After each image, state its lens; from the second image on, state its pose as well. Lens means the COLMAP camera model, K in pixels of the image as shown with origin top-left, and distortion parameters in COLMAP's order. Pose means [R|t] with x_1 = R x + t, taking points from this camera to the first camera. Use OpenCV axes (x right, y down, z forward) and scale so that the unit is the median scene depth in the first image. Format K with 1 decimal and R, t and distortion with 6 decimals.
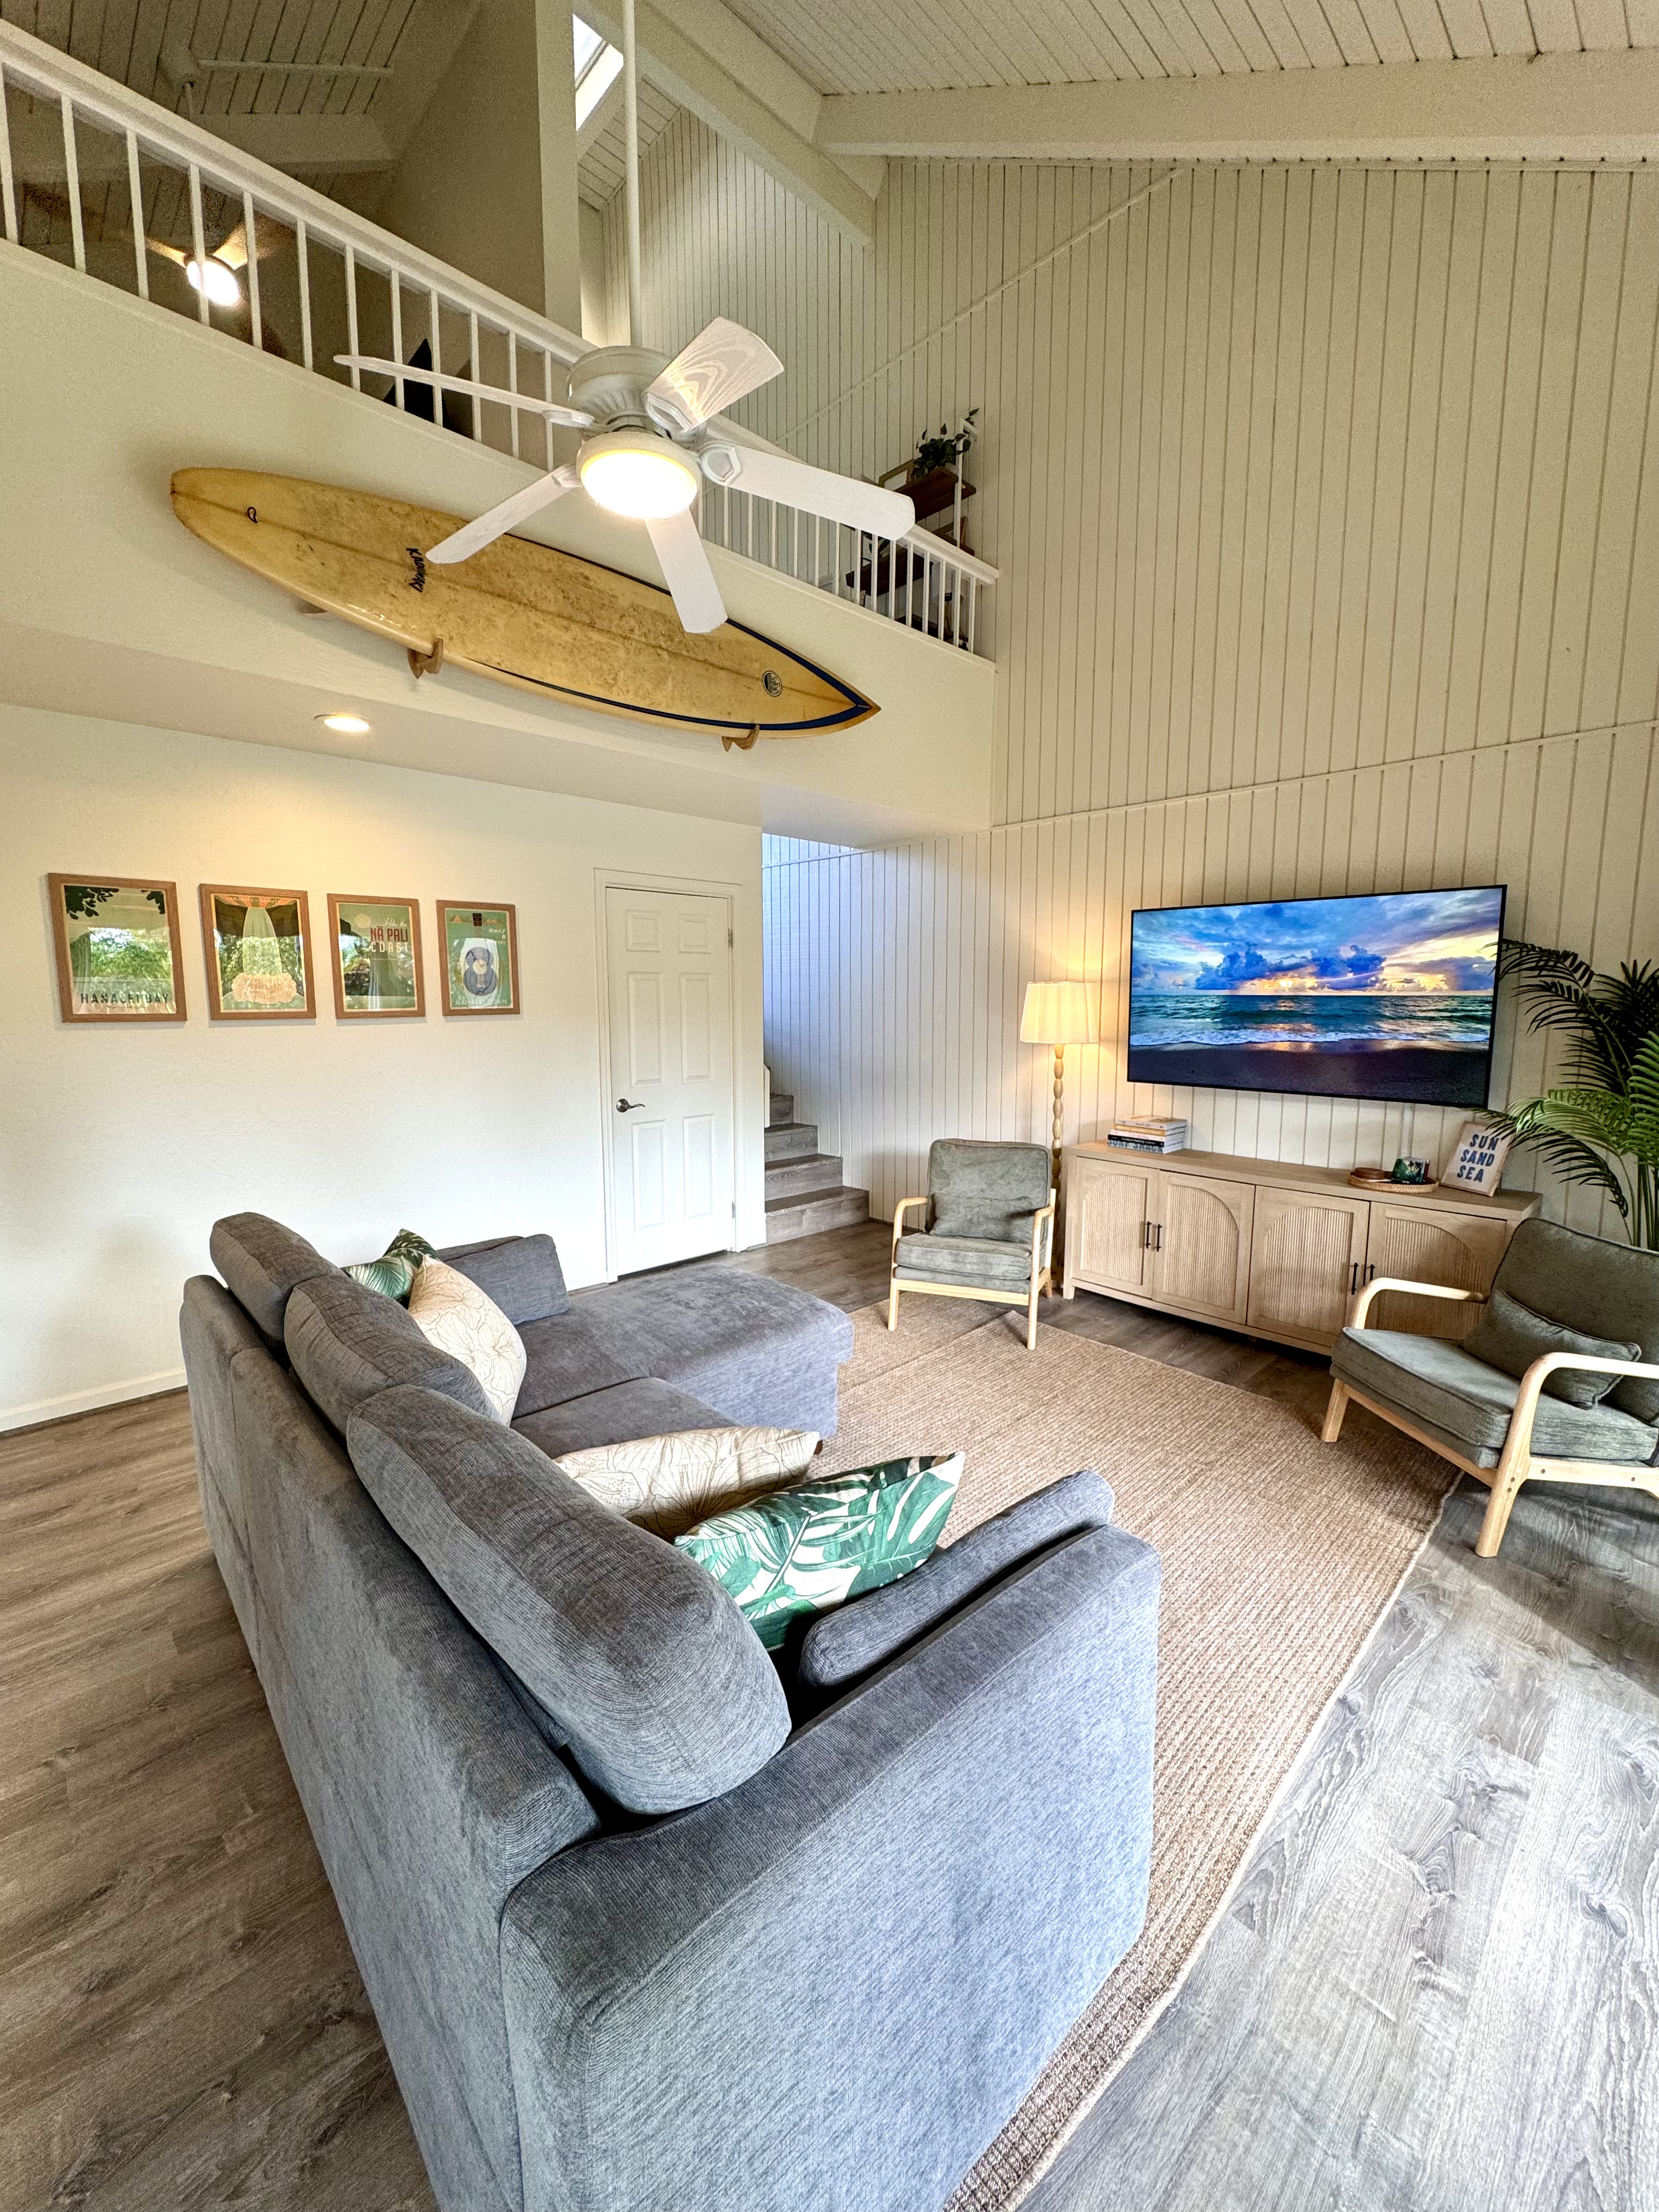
lens RADIAL K [[892.5, 0, 829.5], [0, 892.5, 1106.0], [0, 0, 1]] dist [-0.000275, -0.000059]
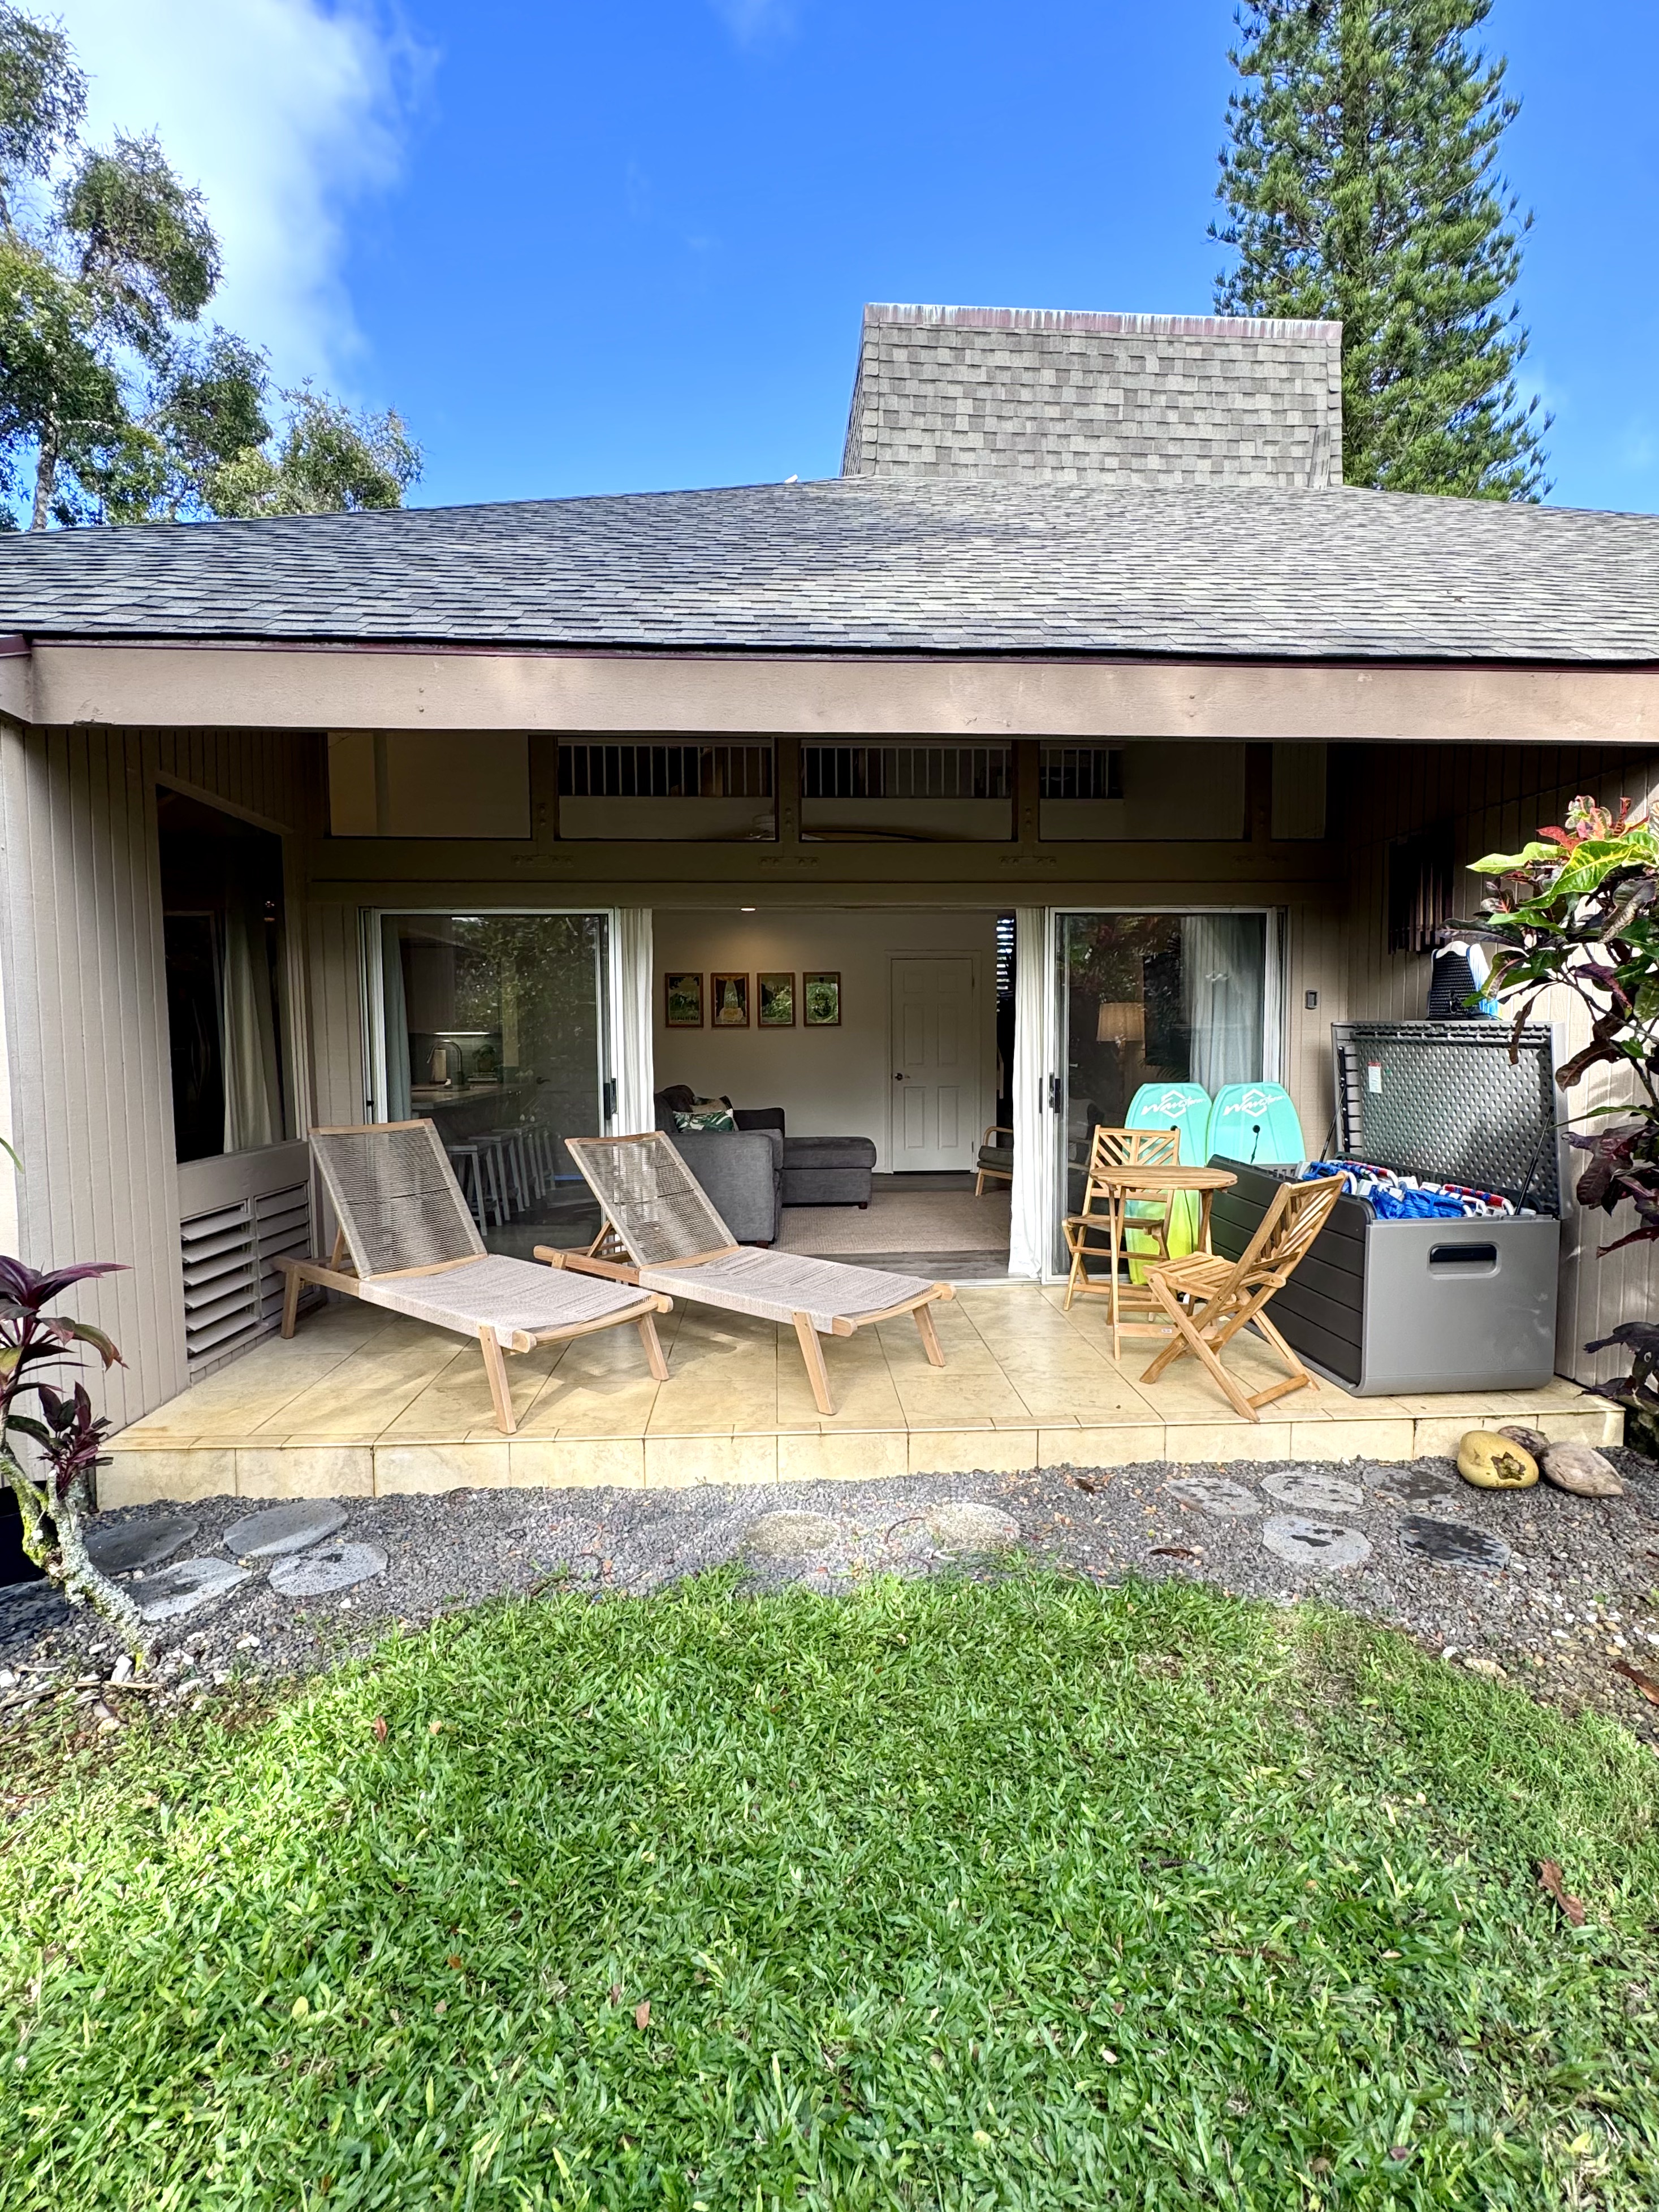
lens RADIAL K [[997.0, 0, 829.5], [0, 997.0, 1106.0], [0, 0, 1]] dist [-0.000443, 0.000180]
pose [[0.755972, 0.045658, -0.653009, 1.381224], [-0.077743, 0.996767, -0.020309, 0.154909], [0.649971, 0.066120, 0.757077, -0.877779]]
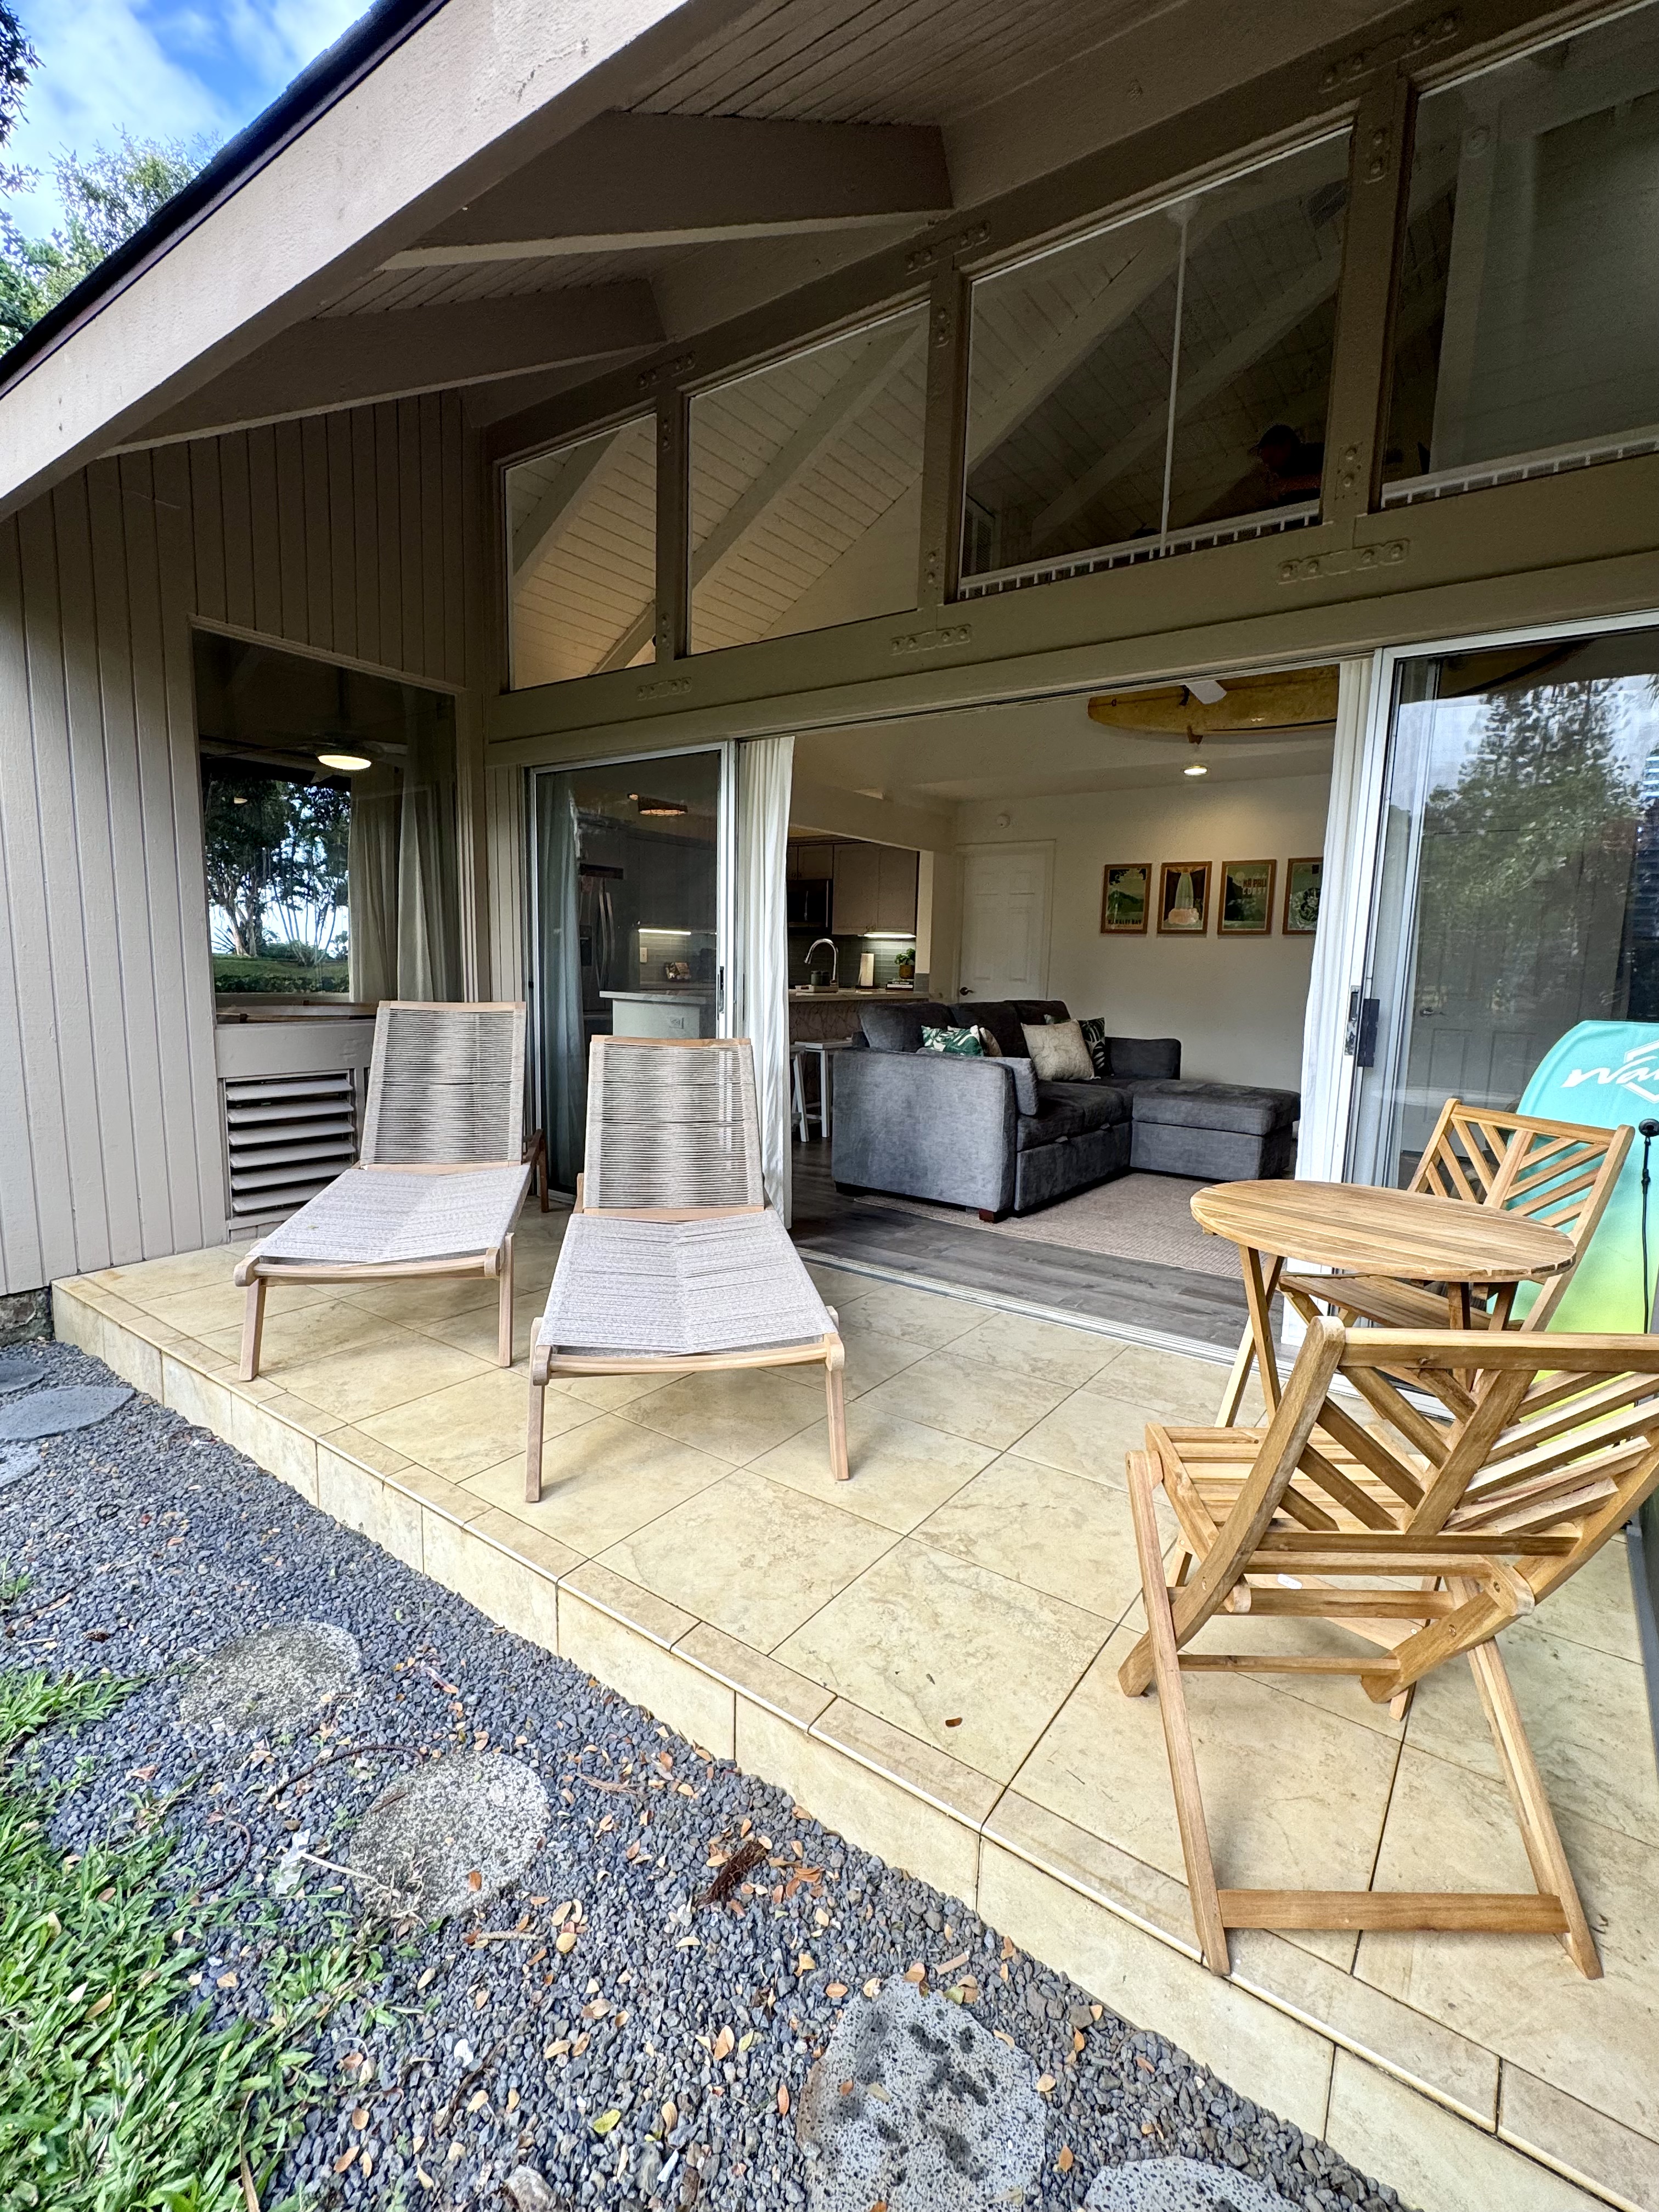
lens RADIAL K [[997.0, 0, 829.5], [0, 997.0, 1106.0], [0, 0, 1]] dist [-0.000443, 0.000180]
pose [[0.184311, 0.151994, -0.971044, 1.328998], [-0.148979, 0.980875, 0.125256, 0.105564], [0.971511, 0.121579, 0.203431, -0.085248]]
